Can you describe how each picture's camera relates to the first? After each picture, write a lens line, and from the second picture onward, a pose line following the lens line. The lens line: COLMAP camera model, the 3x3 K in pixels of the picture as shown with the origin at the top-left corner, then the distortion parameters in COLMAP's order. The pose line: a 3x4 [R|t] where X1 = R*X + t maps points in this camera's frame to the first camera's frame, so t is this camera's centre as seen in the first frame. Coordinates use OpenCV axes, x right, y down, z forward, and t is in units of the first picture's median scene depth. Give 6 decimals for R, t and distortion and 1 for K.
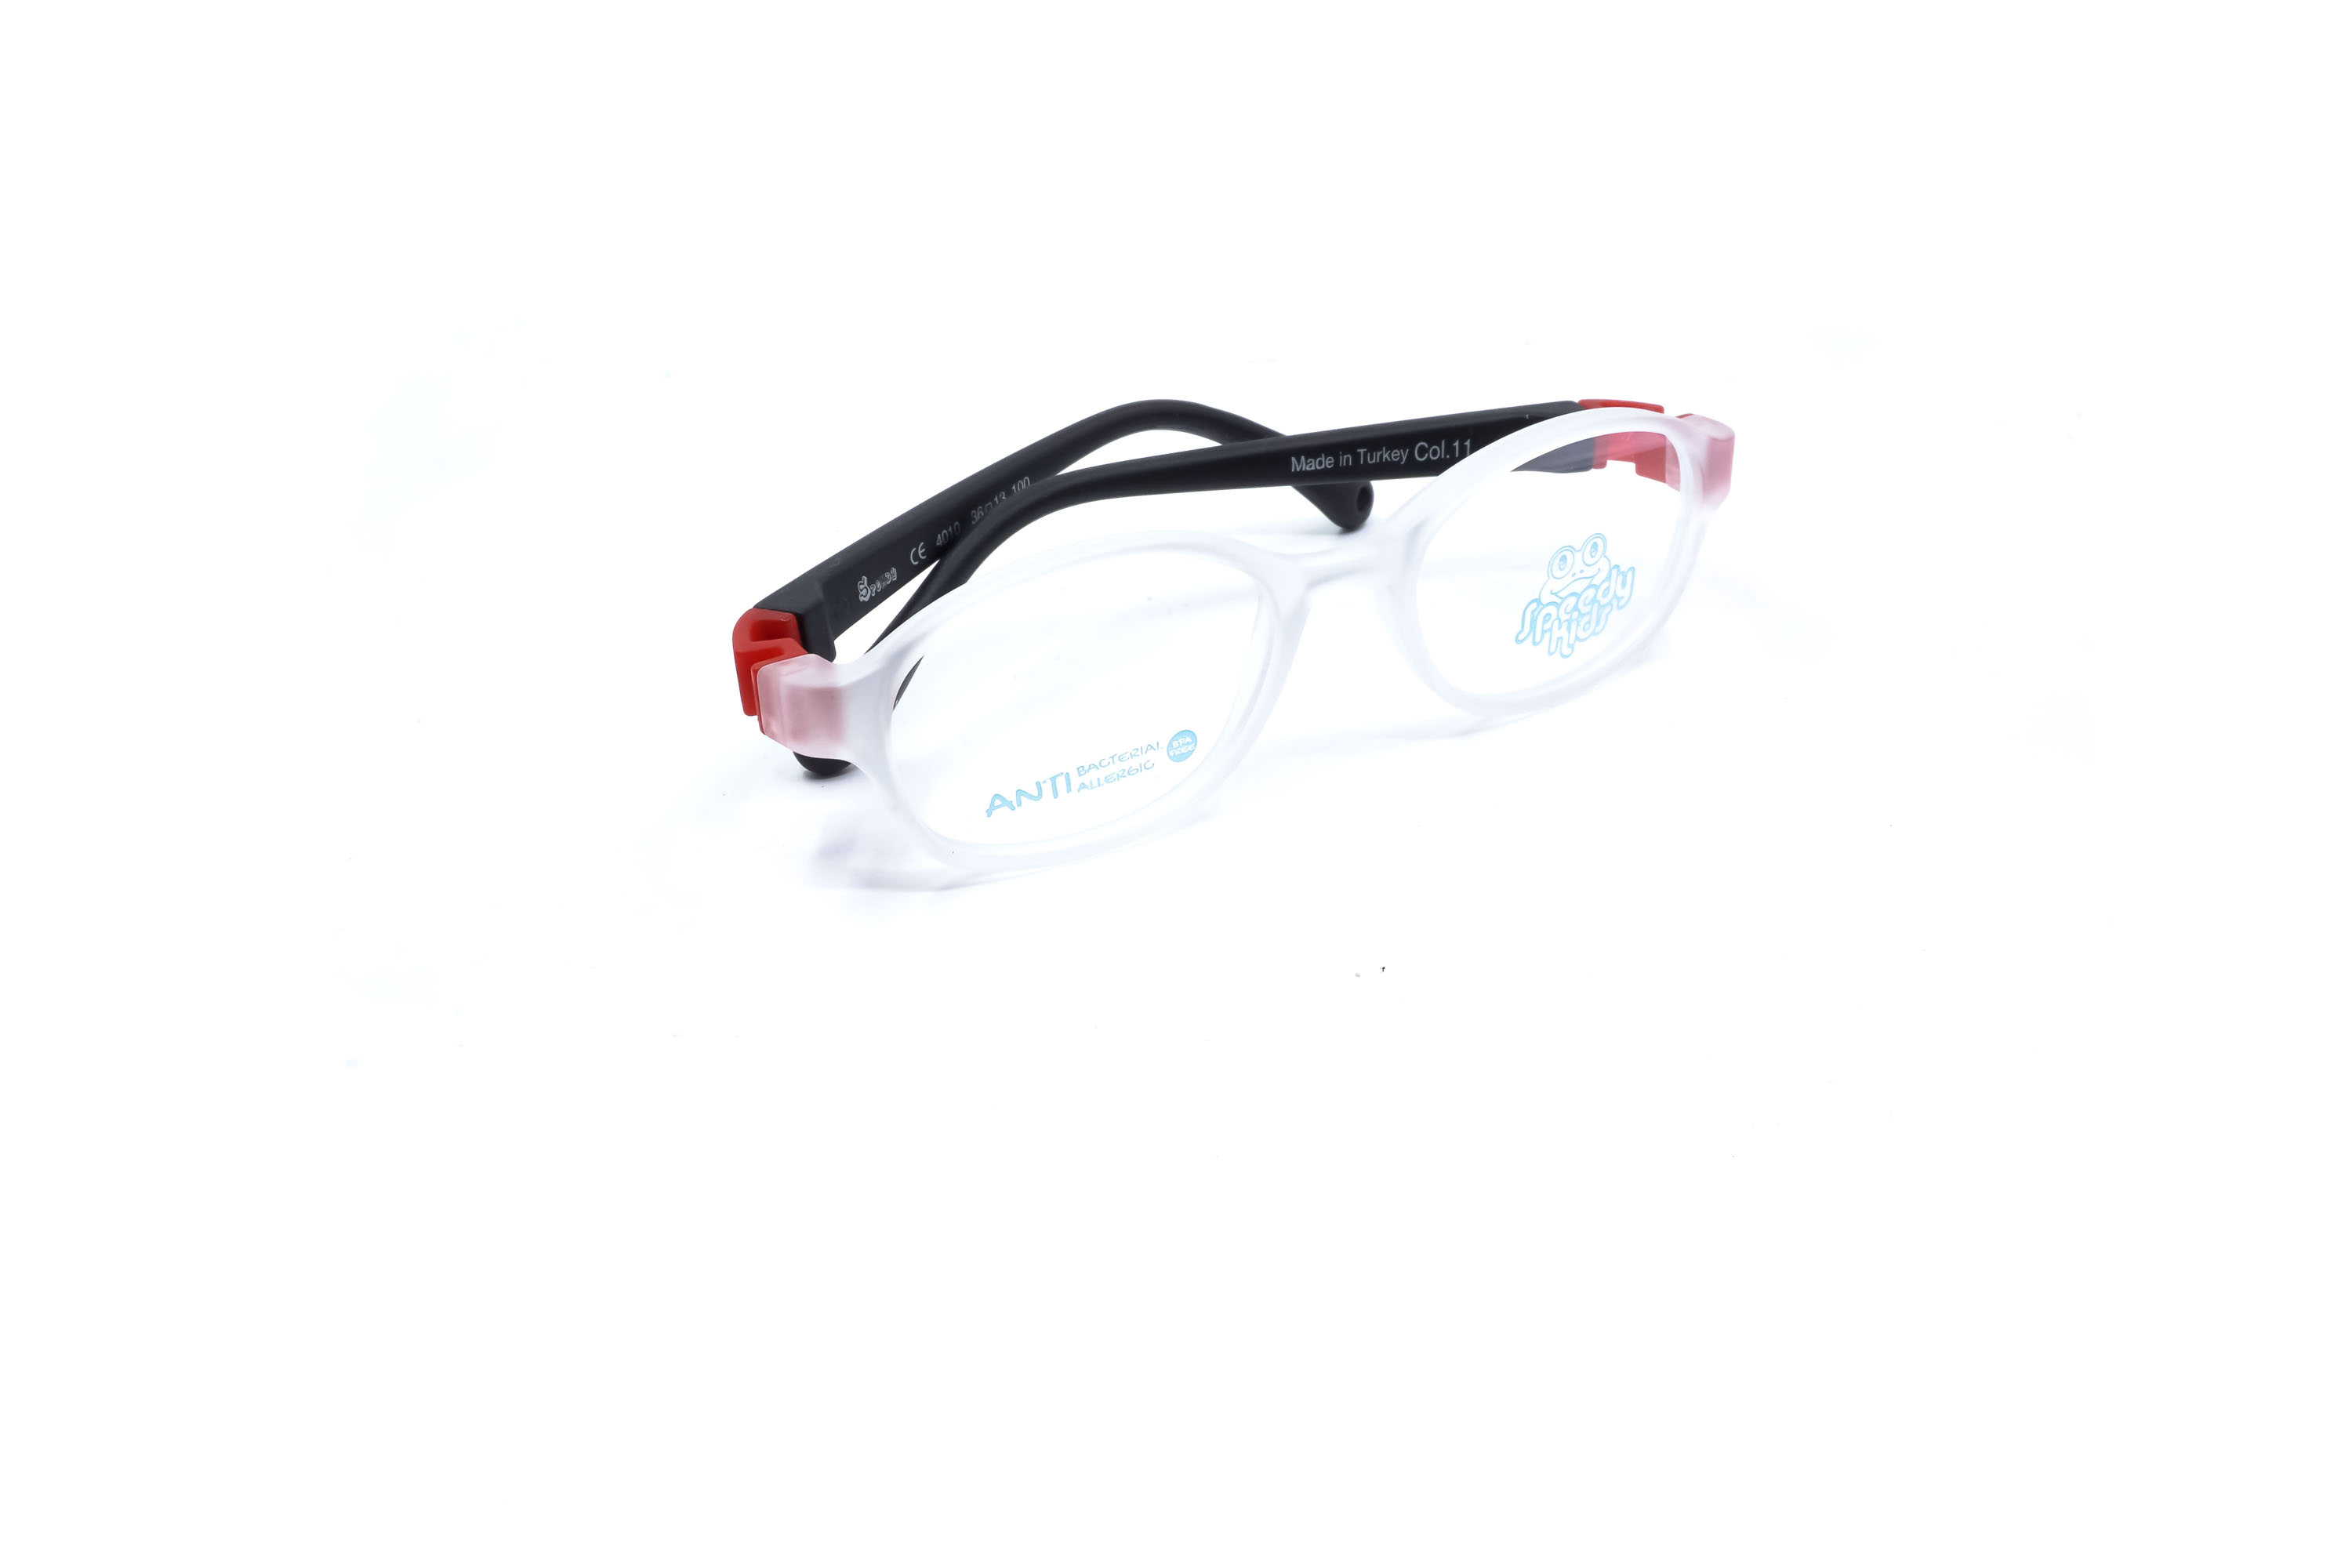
lens RADIAL K [[2432.2, 0, 1176.0], [0, 2432.2, 784.0], [0, 0, 1]] dist [-0.001459, 0.000159]
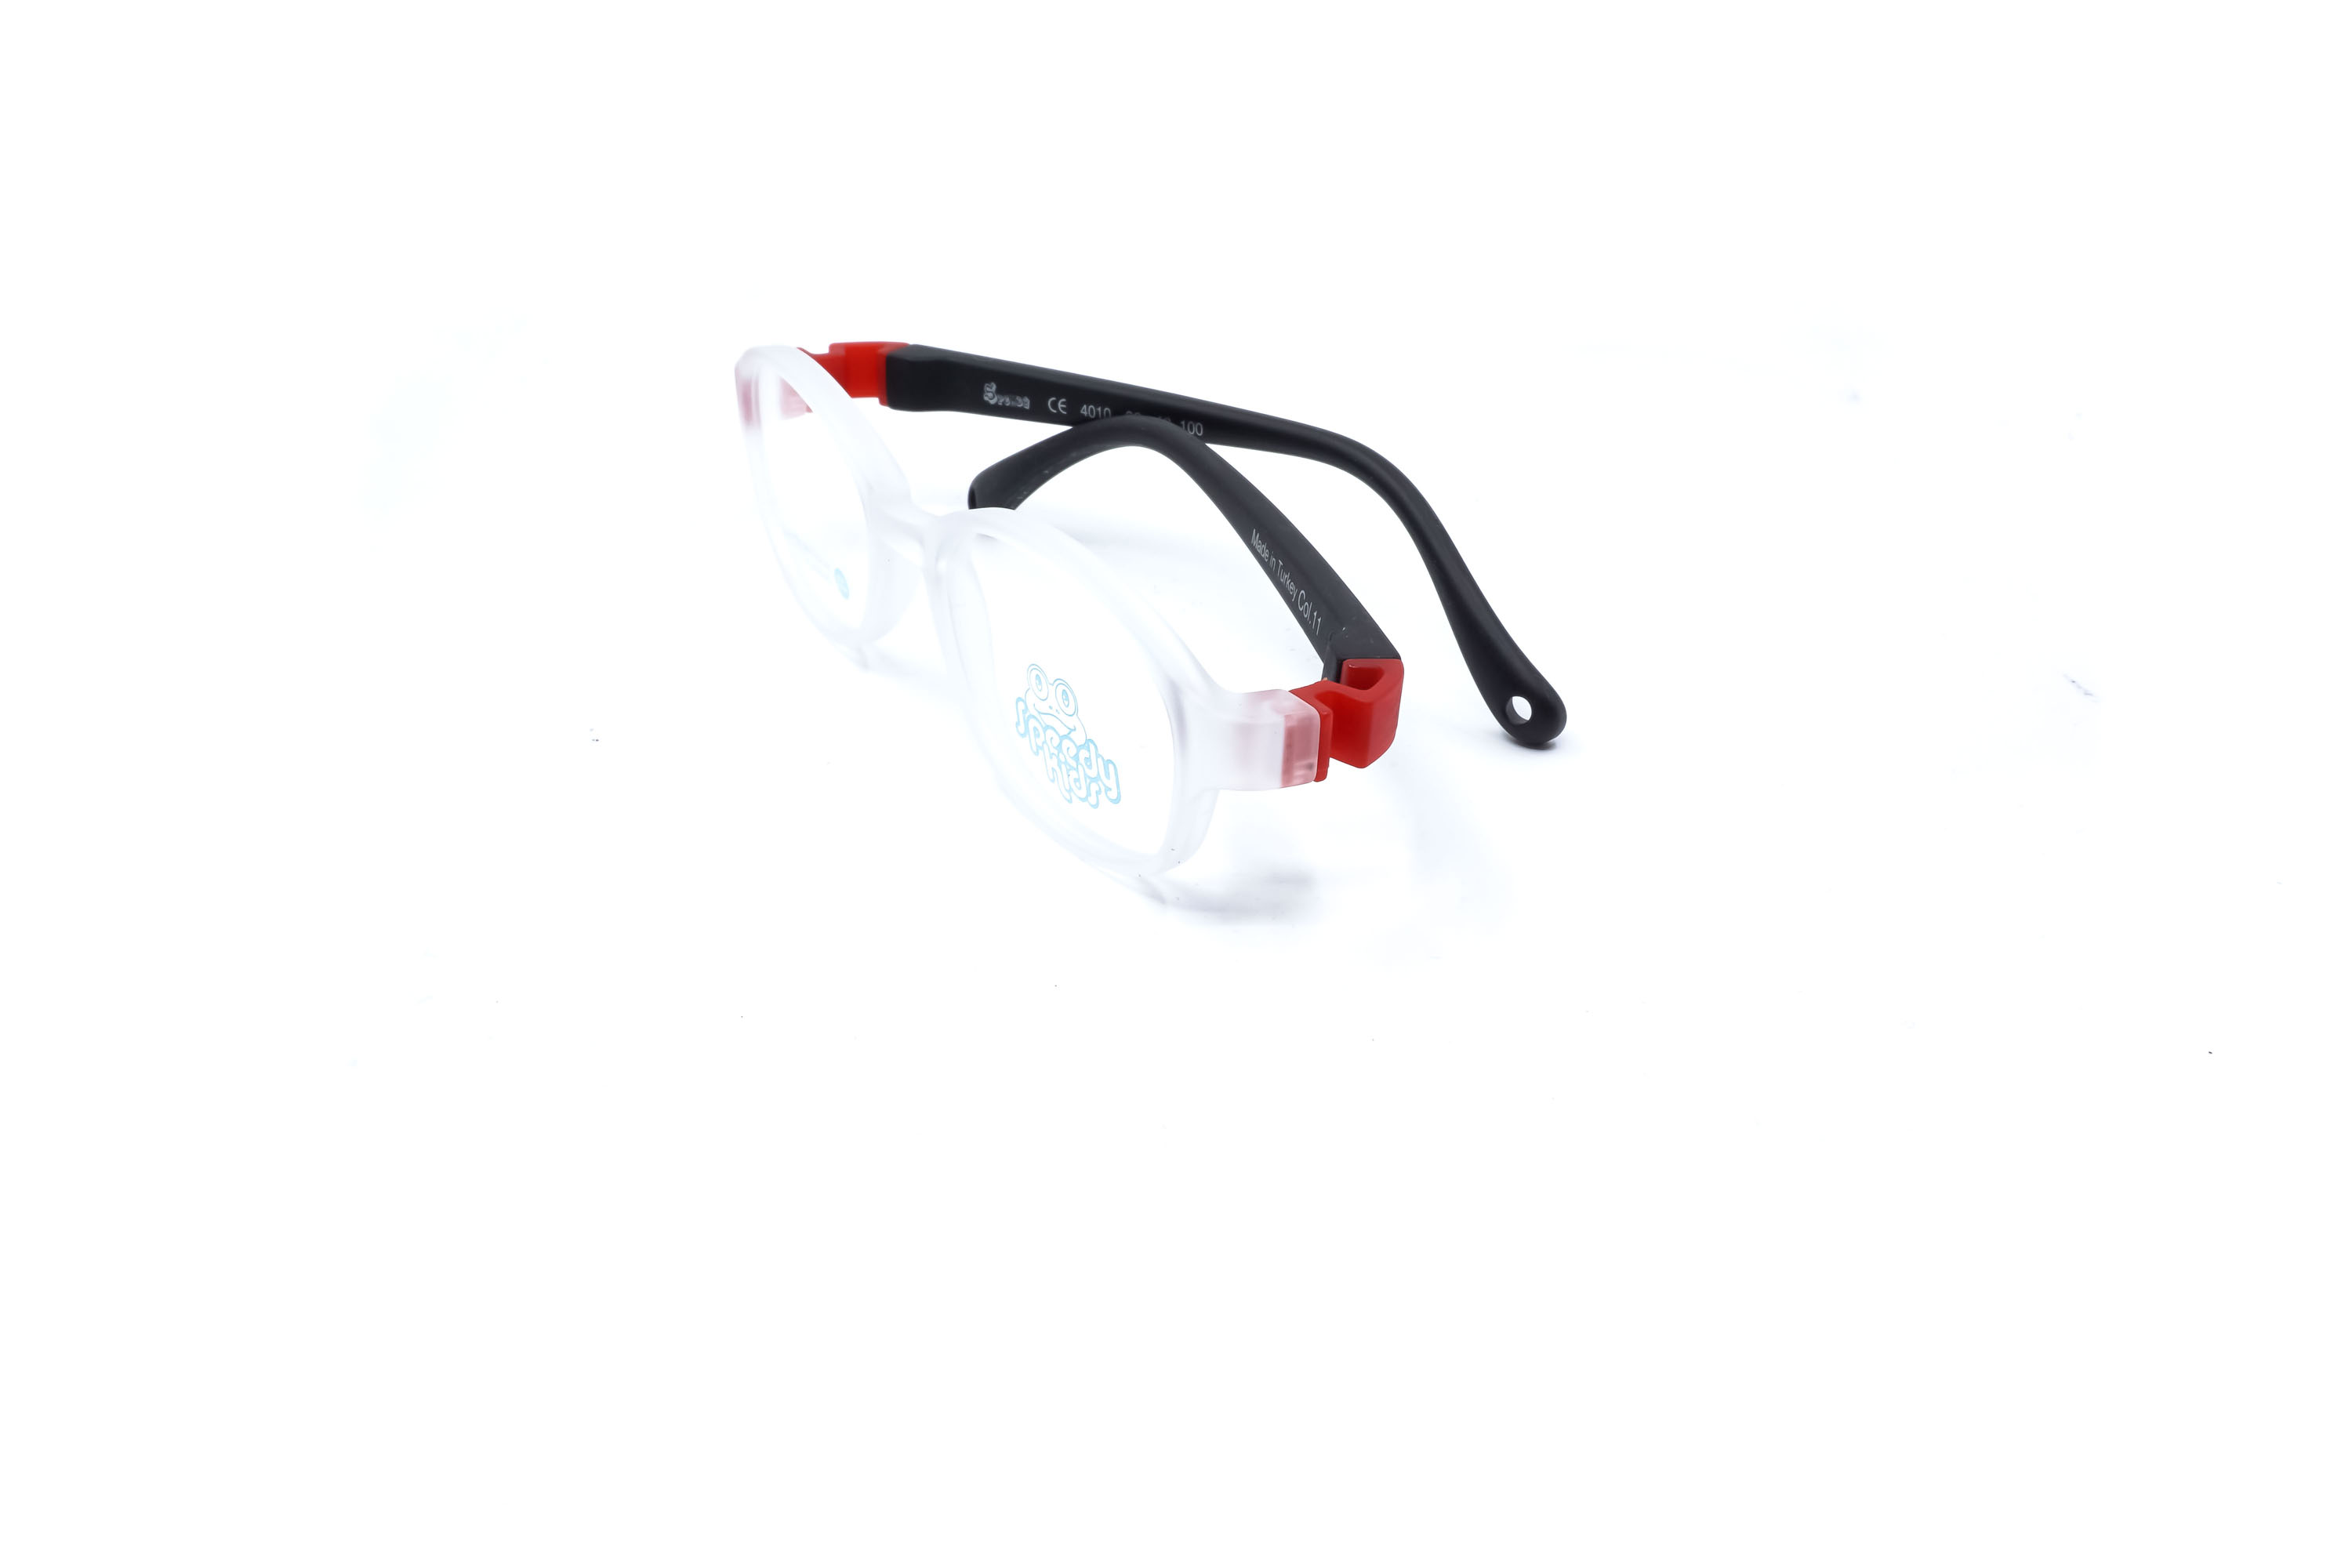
lens RADIAL K [[2432.2, 0, 1176.0], [0, 2432.2, 784.0], [0, 0, 1]] dist [-0.001459, 0.000159]
pose [[0.000702, 0.509736, -0.860330, 0.956990], [-0.482368, 0.753795, 0.446222, -0.490963], [0.875968, 0.414683, 0.246410, 0.827174]]
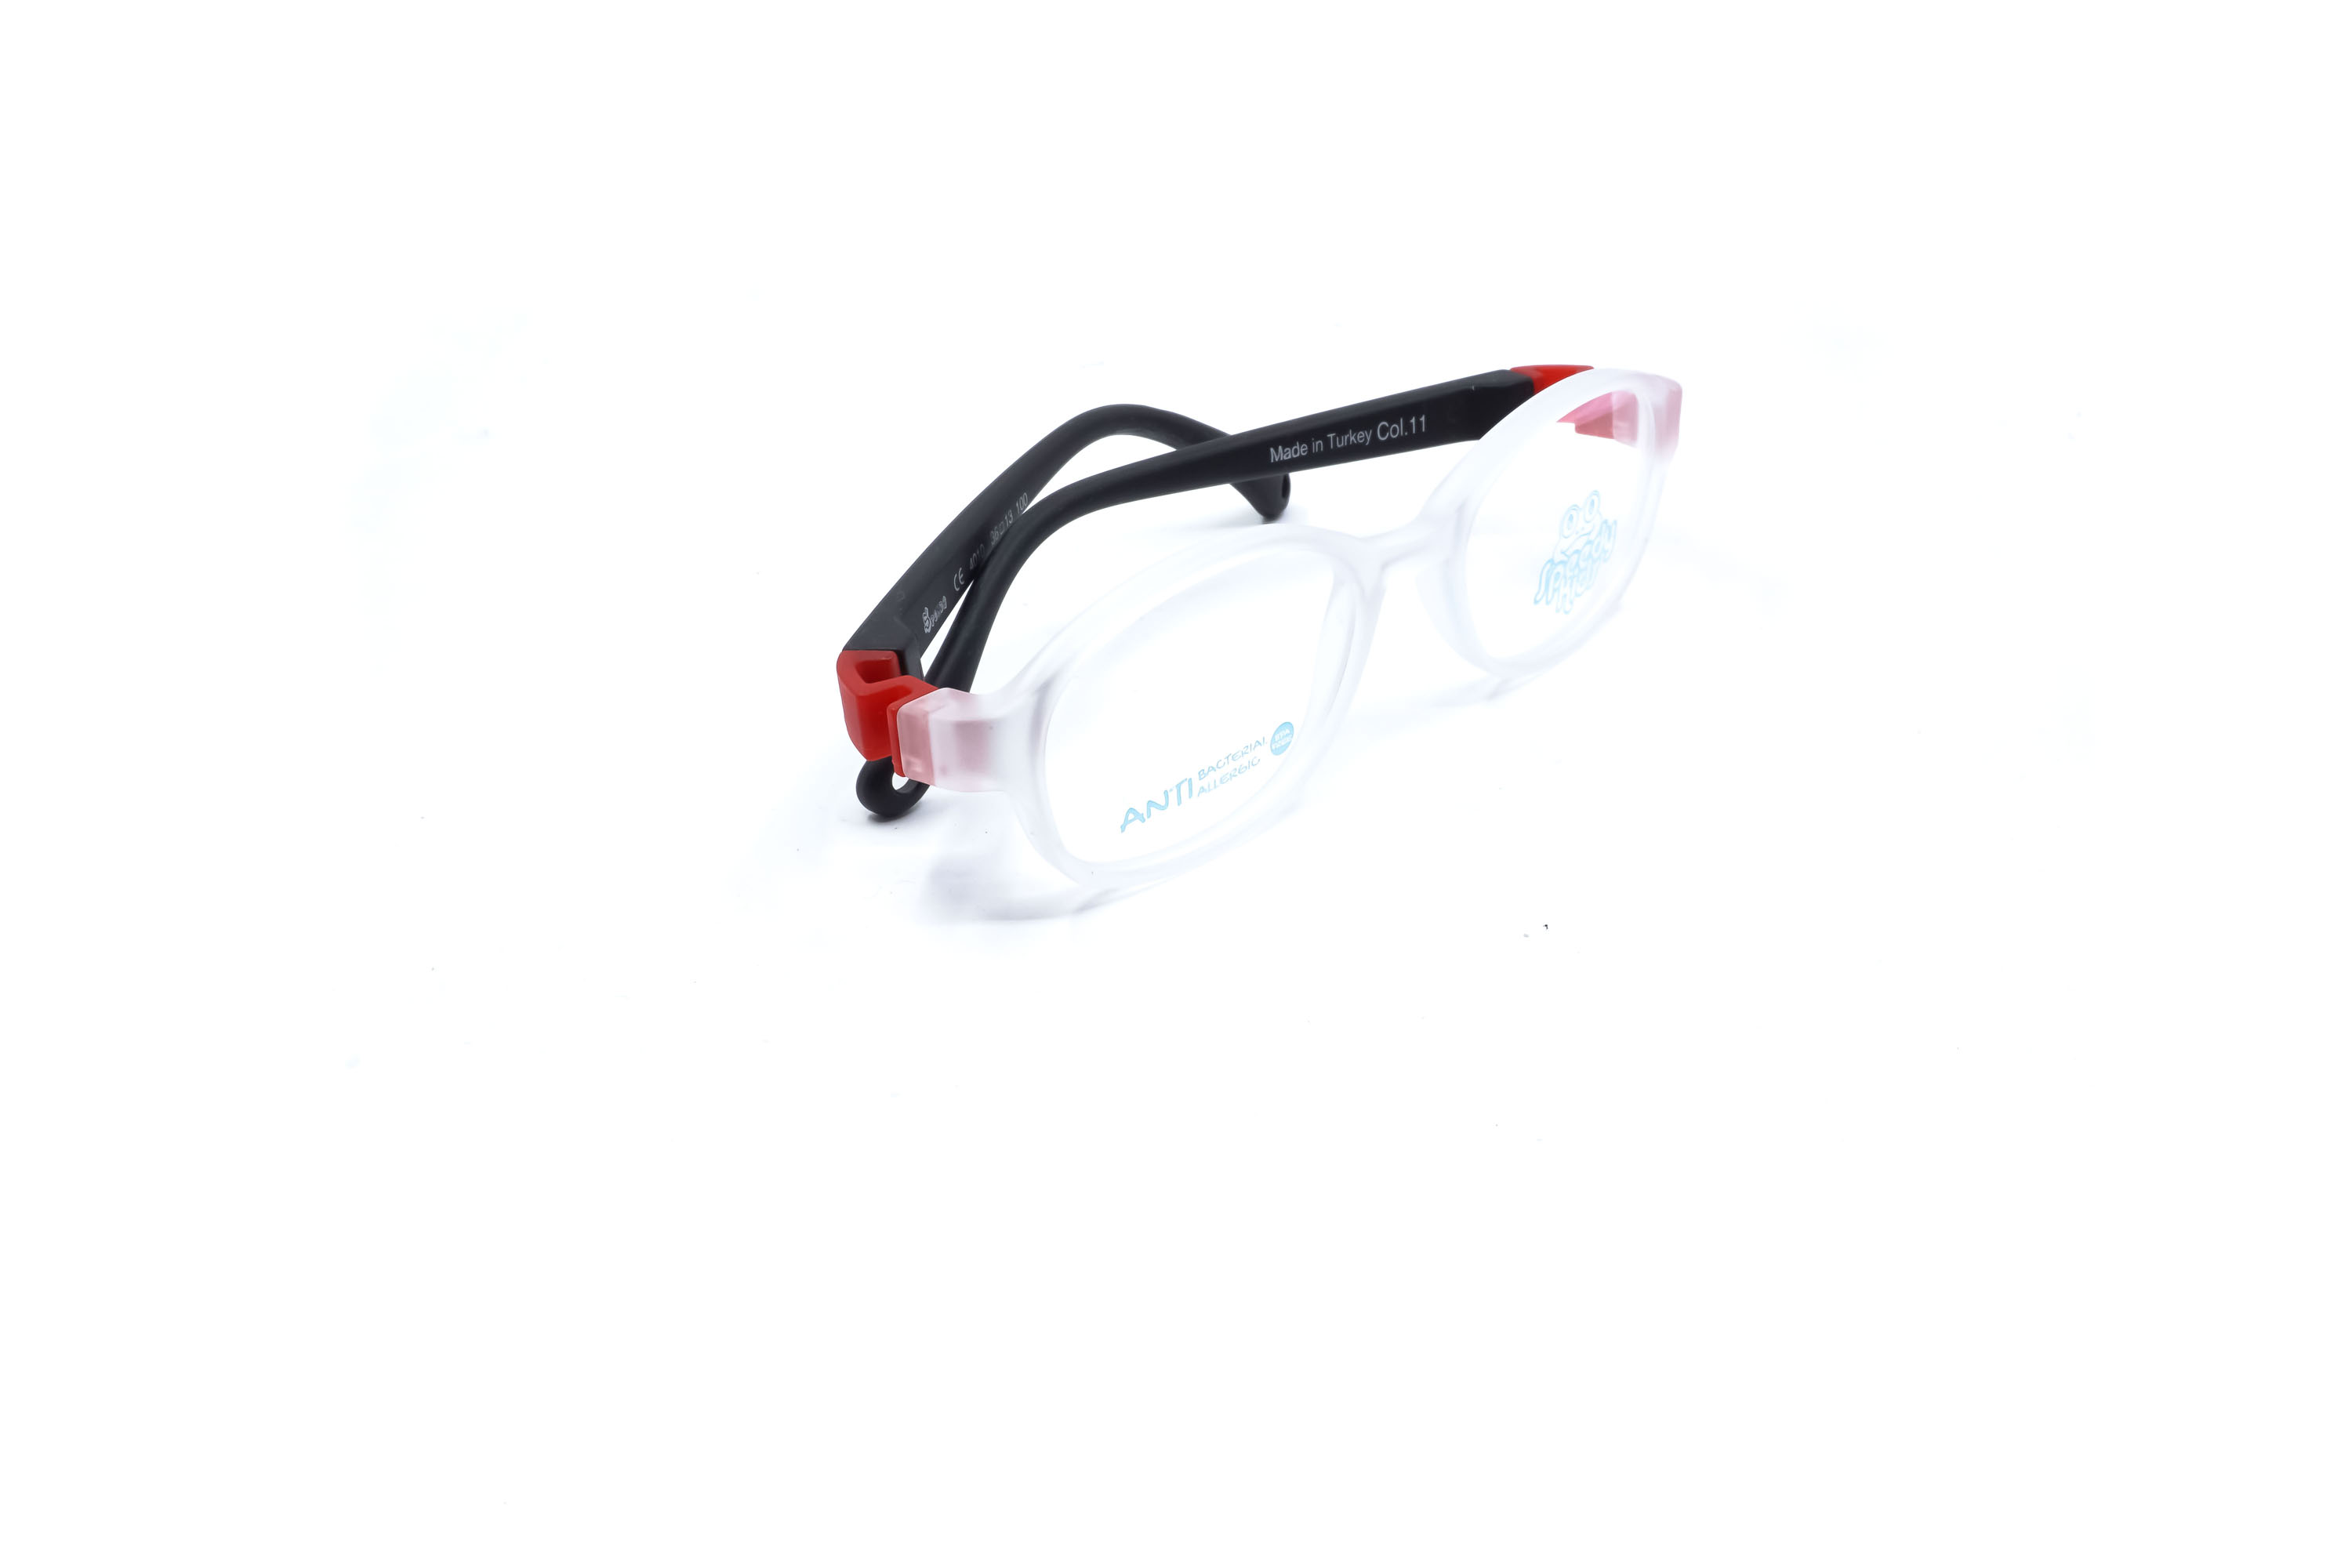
lens RADIAL K [[2432.2, 0, 1176.0], [0, 2432.2, 784.0], [0, 0, 1]] dist [-0.001459, 0.000159]
pose [[0.966995, -0.125643, 0.221661, -0.244784], [0.126658, 0.991899, 0.009687, -0.011395], [-0.221083, 0.018708, 0.975076, 0.028387]]
